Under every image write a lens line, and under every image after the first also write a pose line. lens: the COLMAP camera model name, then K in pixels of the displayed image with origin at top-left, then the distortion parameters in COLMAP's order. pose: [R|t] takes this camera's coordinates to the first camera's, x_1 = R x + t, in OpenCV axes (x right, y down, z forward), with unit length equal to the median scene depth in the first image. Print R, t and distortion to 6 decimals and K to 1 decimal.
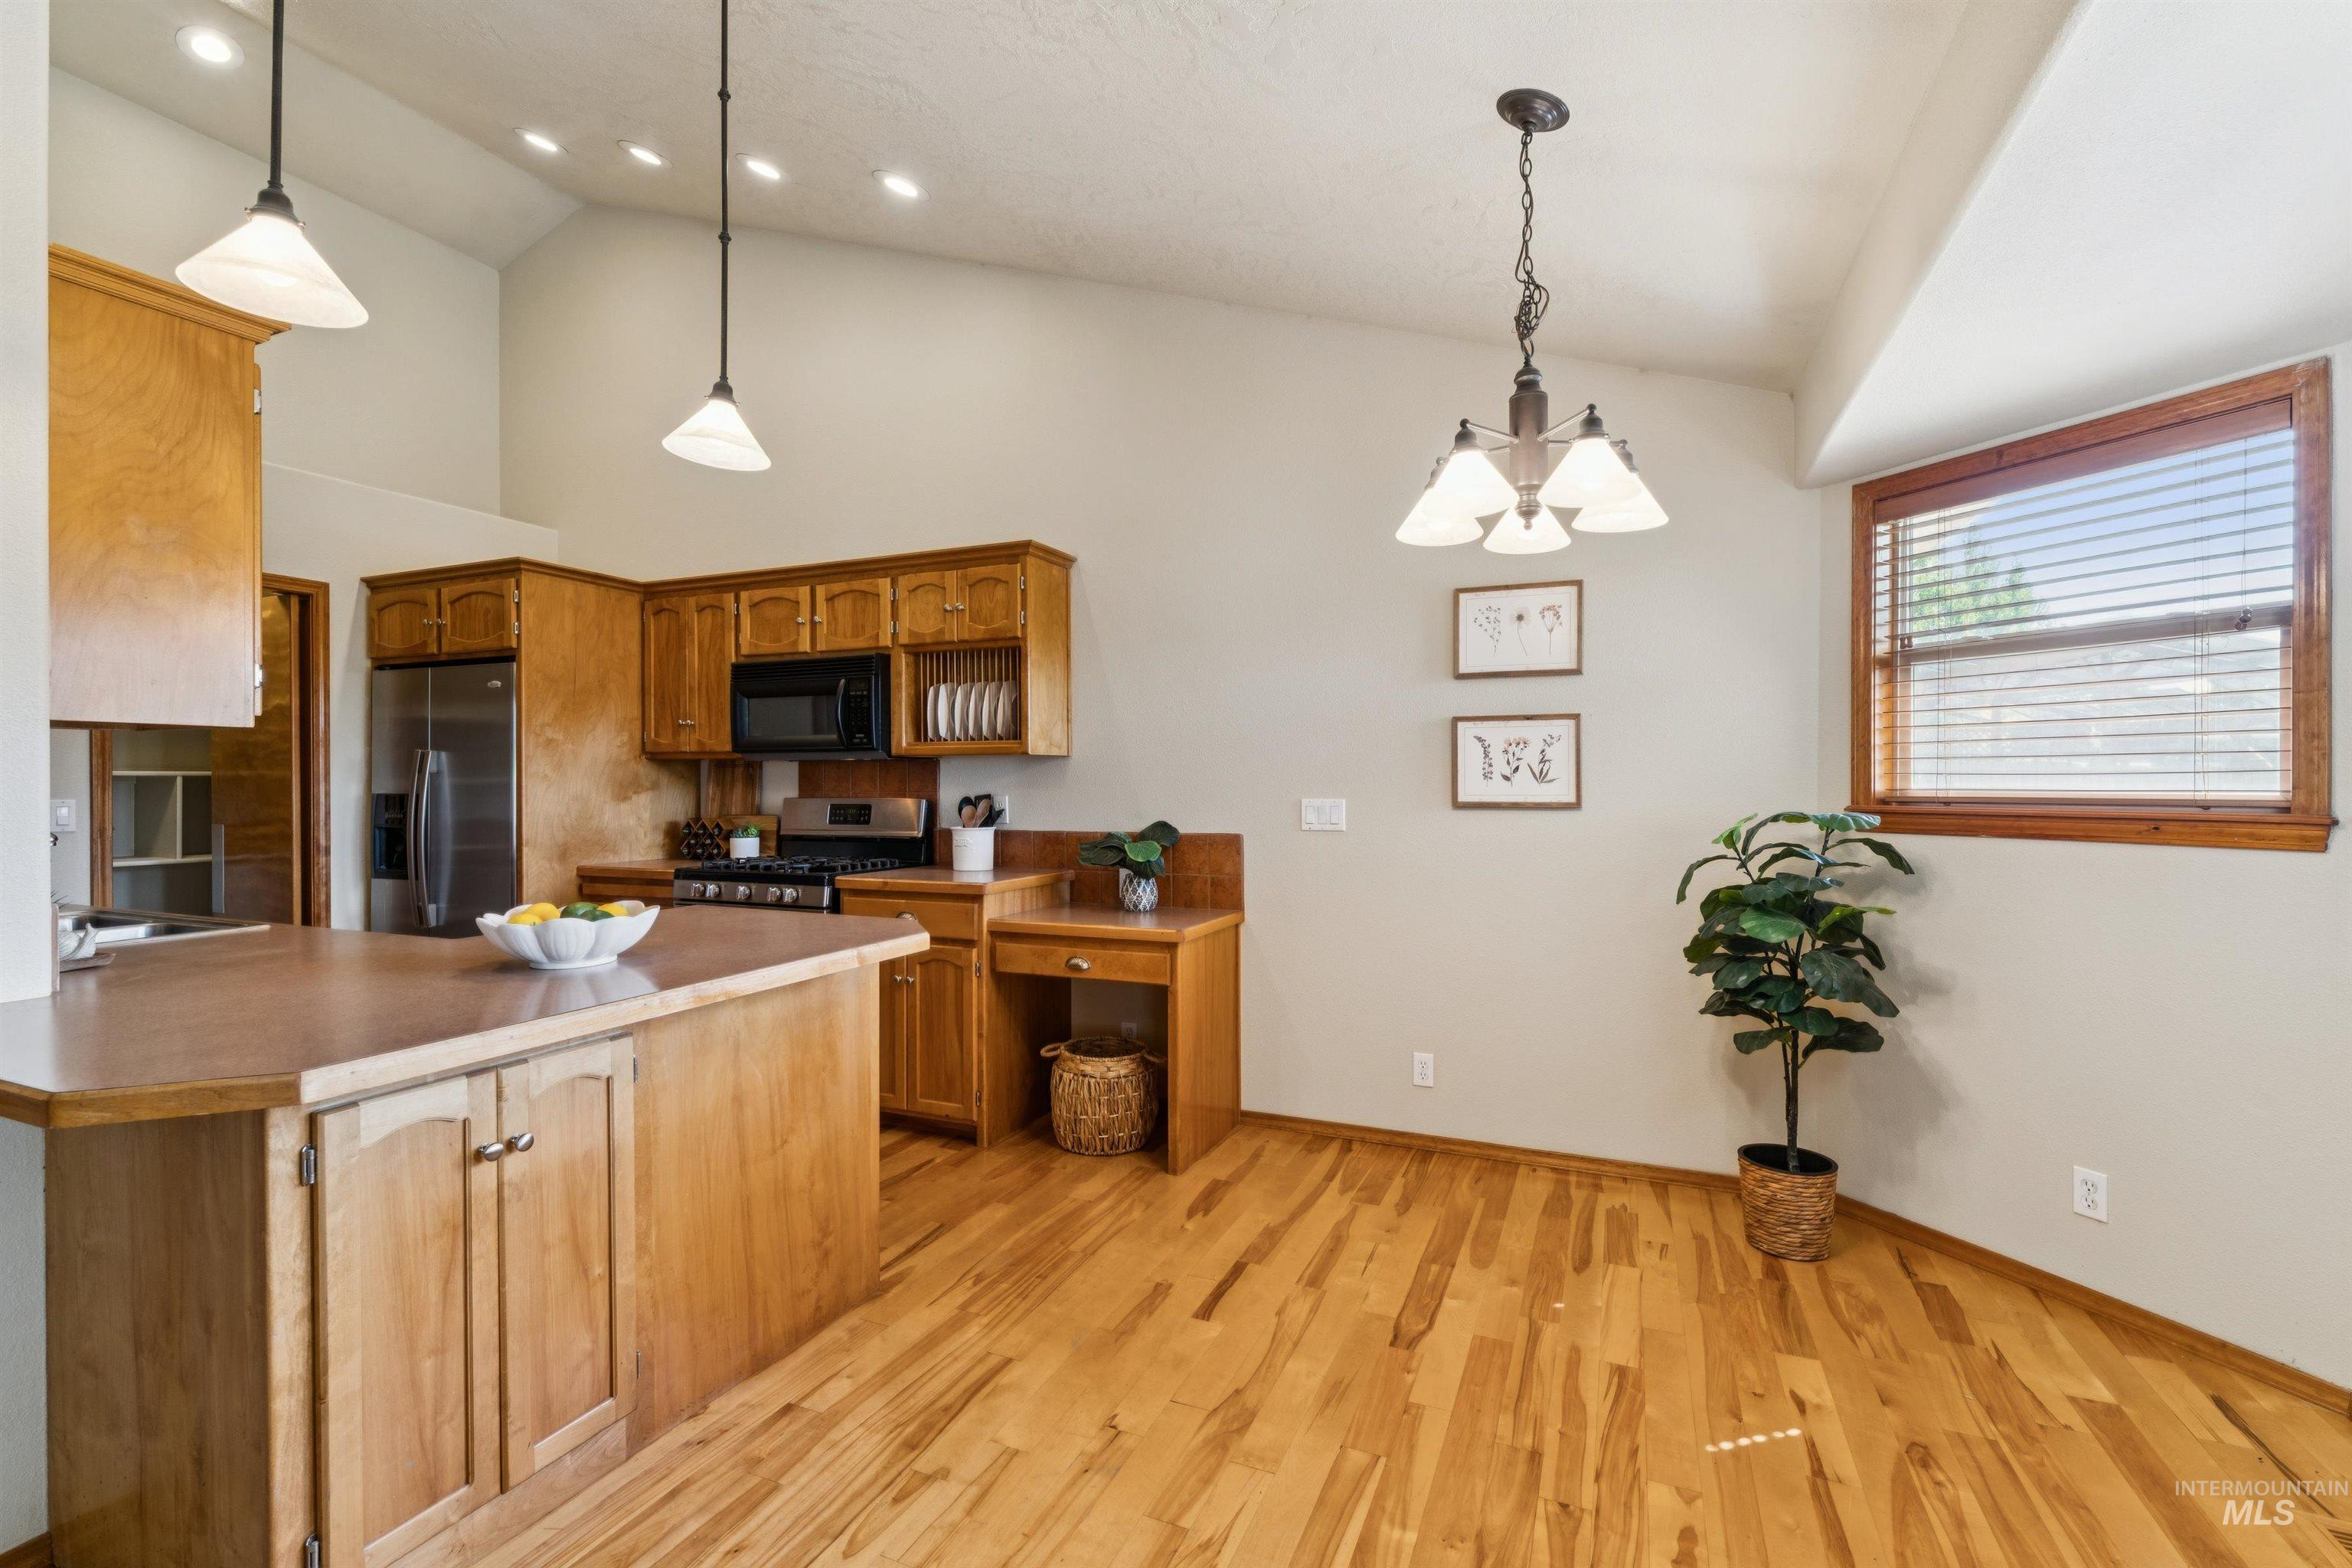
lens RADIAL K [[1032.3, 0, 1175.6], [0, 1032.3, 787.5], [0, 0, 1]] dist [0.001096, -0.001910]
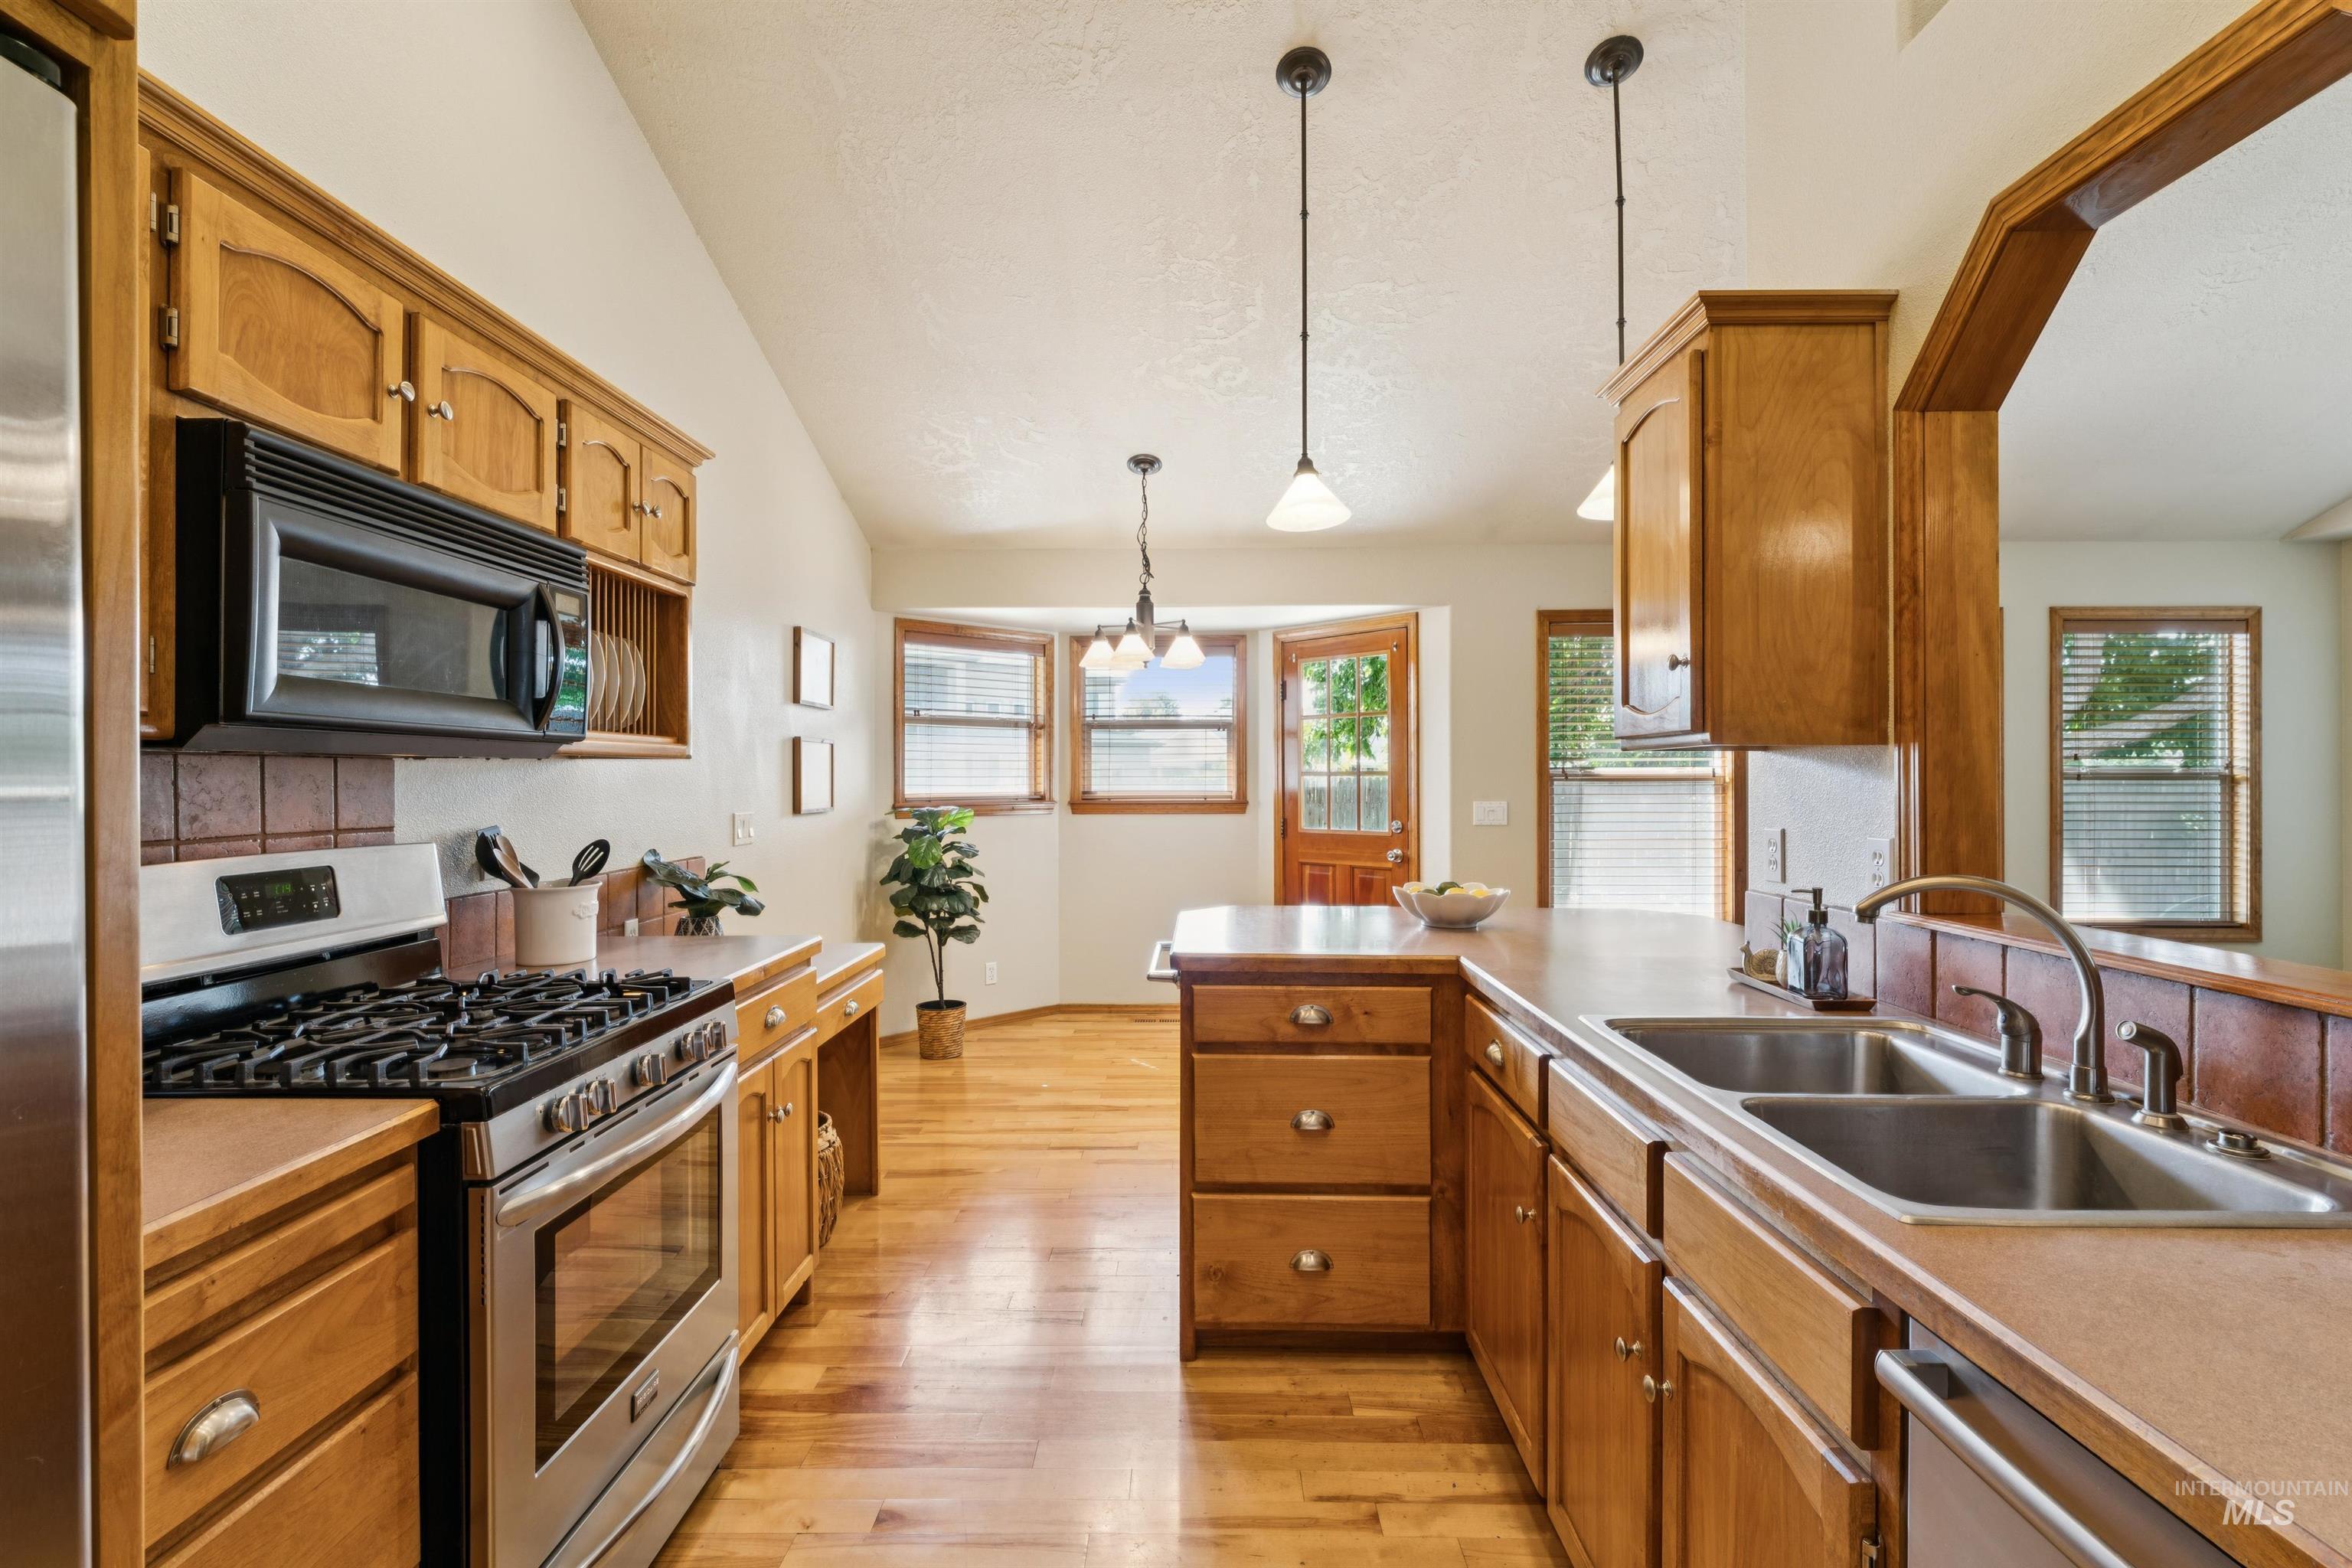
lens RADIAL K [[1062.3, 0, 1191.0], [0, 1062.3, 774.6], [0, 0, 1]] dist [-0.001578, -0.000461]
pose [[-0.387723, 0.004513, 0.921765, -1.175072], [0.006786, 0.999975, -0.002041, -0.023386], [-0.921751, 0.005463, -0.387744, 1.244068]]
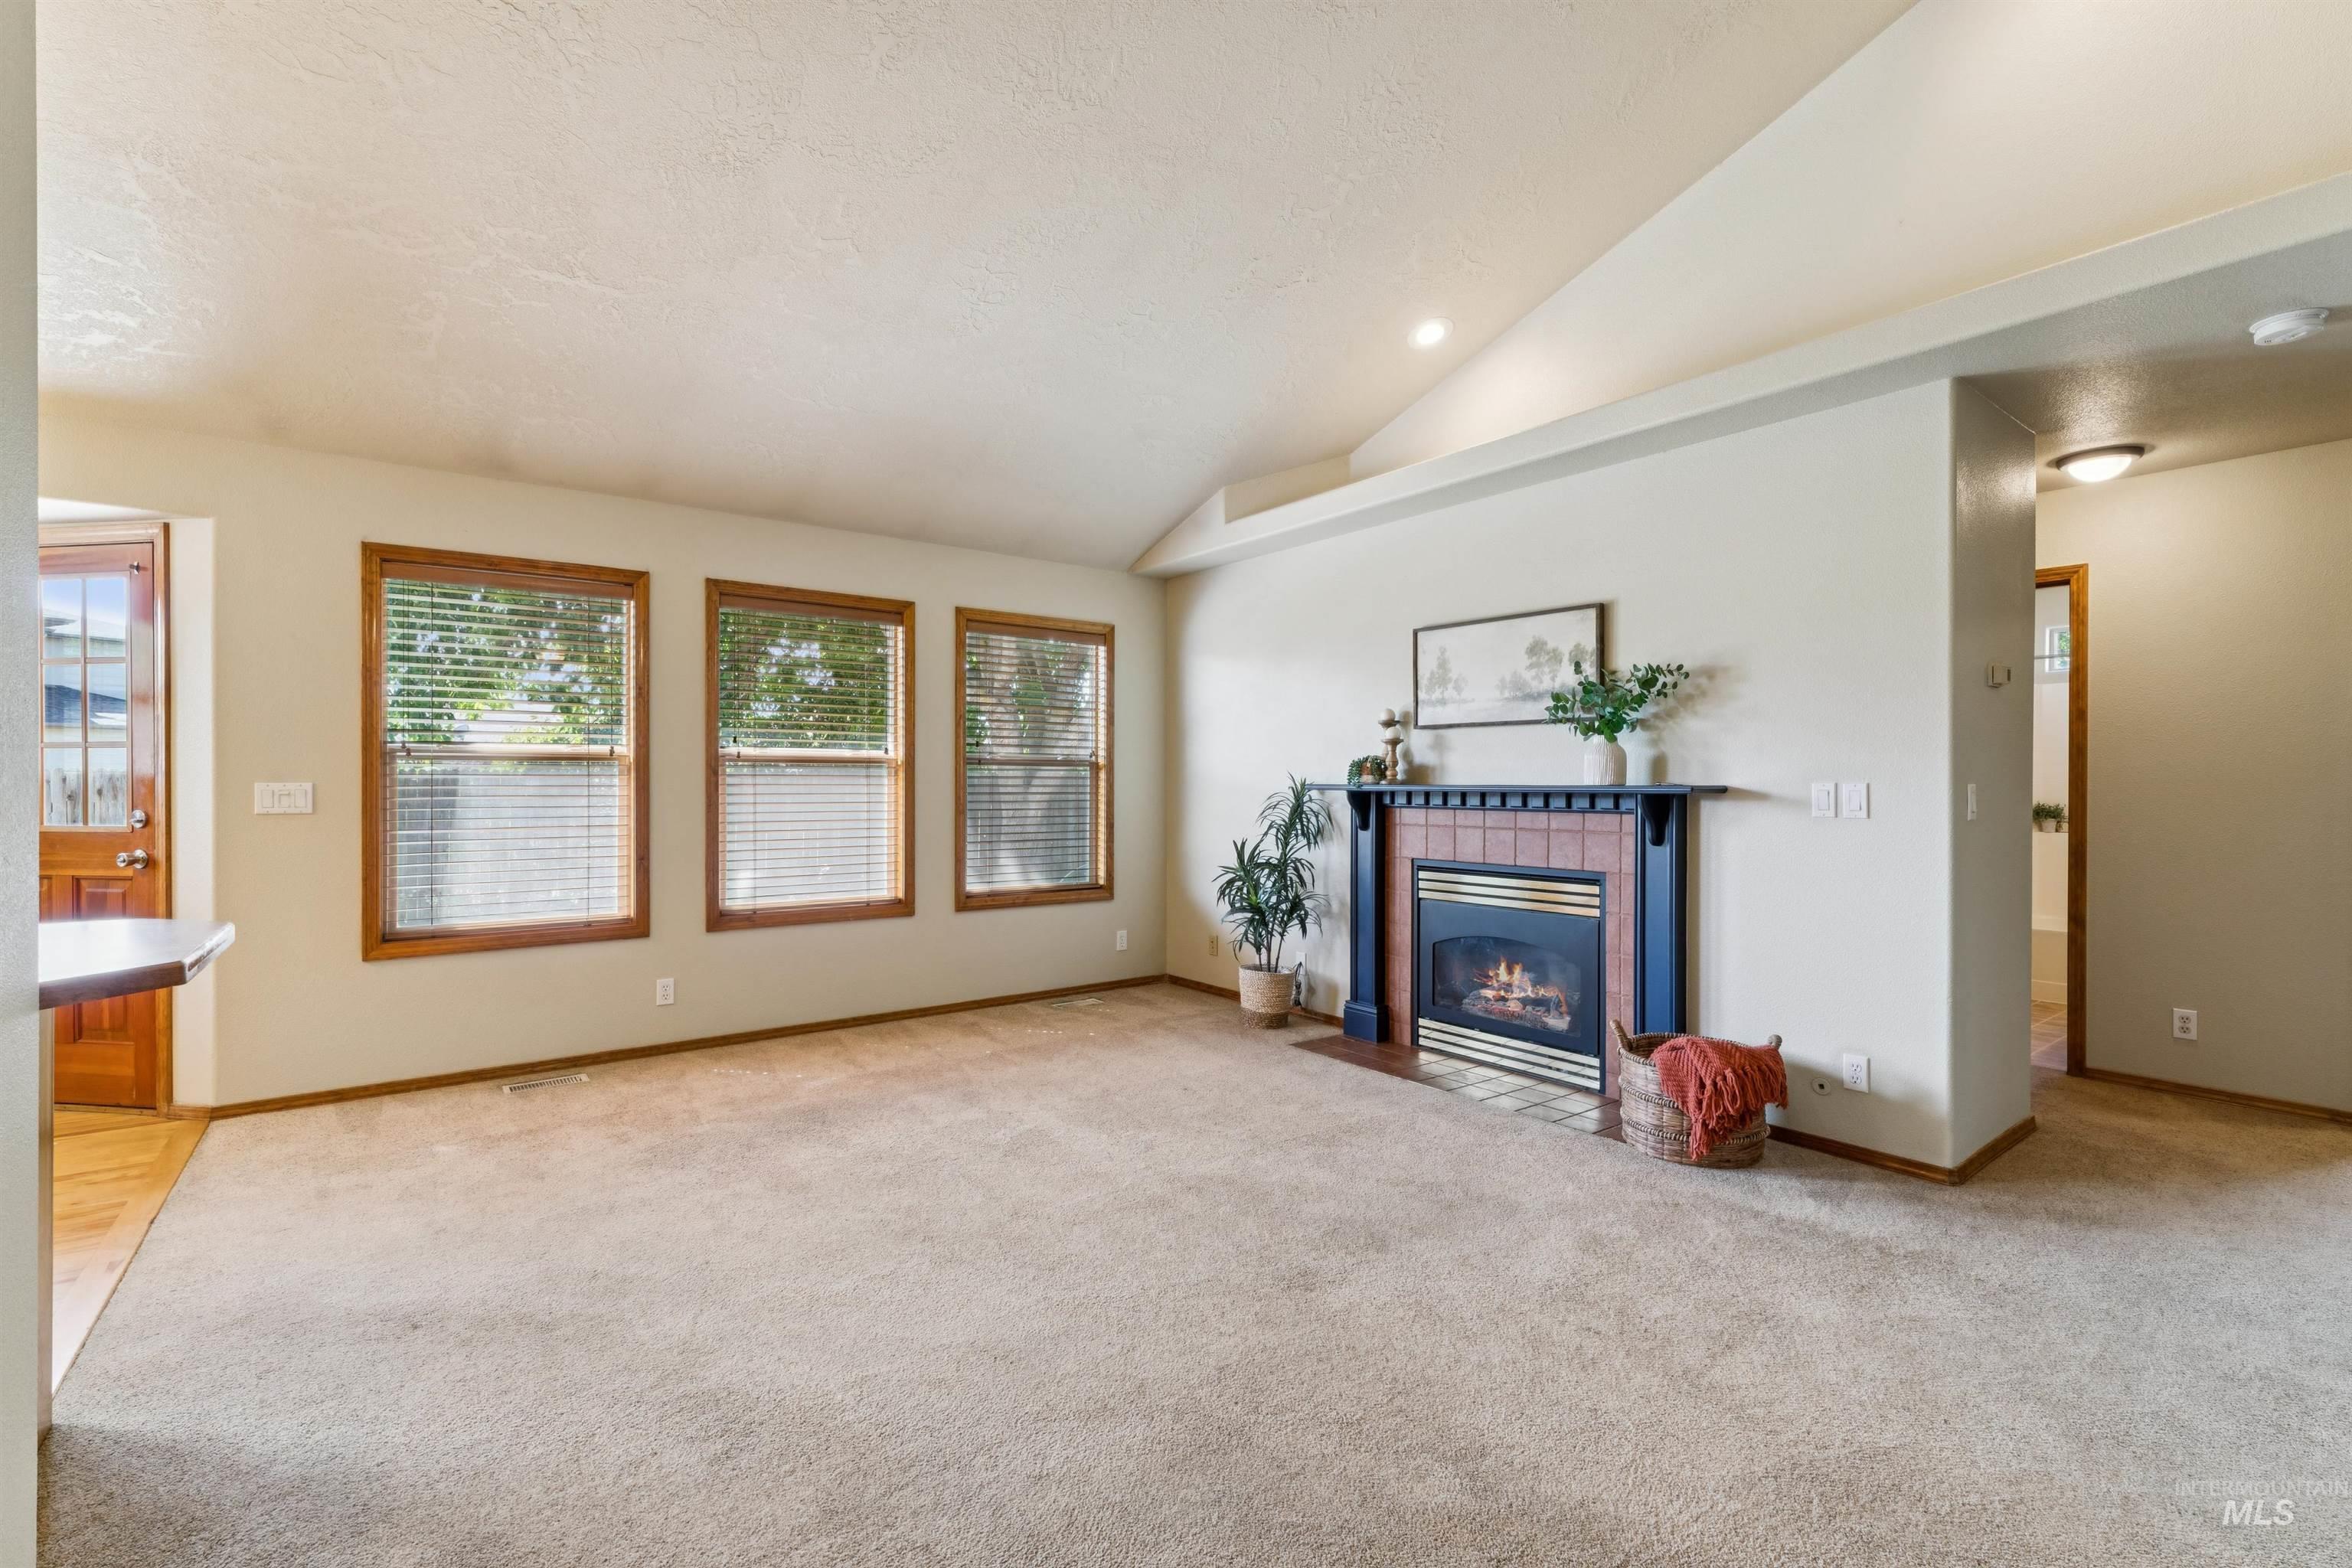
lens RADIAL K [[1032.3, 0, 1164.3], [0, 1032.3, 780.9], [0, 0, 1]] dist [0.001096, -0.001910]
pose [[-0.869669, -0.001778, 0.493633, -1.361220], [0.000576, 0.999989, 0.004618, 0.012582], [-0.493636, 0.004301, -0.869658, 0.700846]]
